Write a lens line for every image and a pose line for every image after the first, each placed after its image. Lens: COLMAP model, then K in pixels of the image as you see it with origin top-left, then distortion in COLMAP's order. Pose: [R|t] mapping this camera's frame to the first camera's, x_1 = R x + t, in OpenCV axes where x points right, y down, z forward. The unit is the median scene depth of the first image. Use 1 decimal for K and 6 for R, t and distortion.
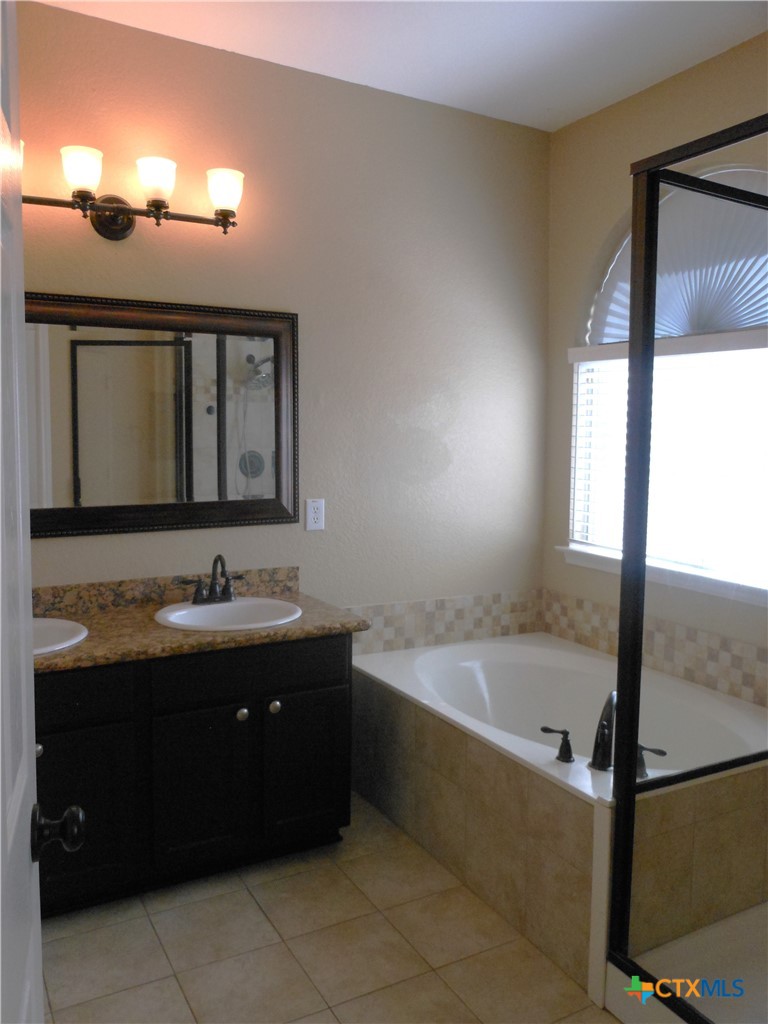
lens RADIAL K [[819.9, 0, 381.6], [0, 819.9, 508.9], [0, 0, 1]] dist [0.004337, -0.000491]
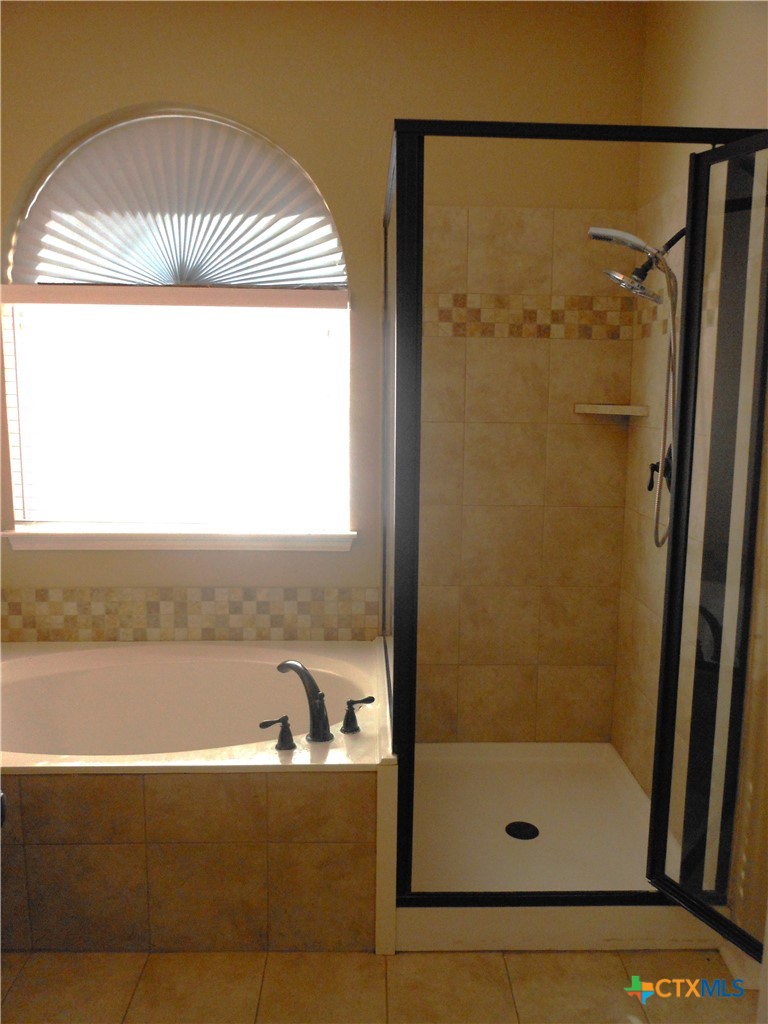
lens RADIAL K [[819.9, 0, 411.7], [0, 819.9, 505.5], [0, 0, 1]] dist [0.004337, -0.000491]
pose [[0.471825, -0.144466, 0.869776, -0.533356], [0.090050, 0.989222, 0.115456, -0.067683], [-0.877082, 0.023848, 0.479749, 0.465384]]
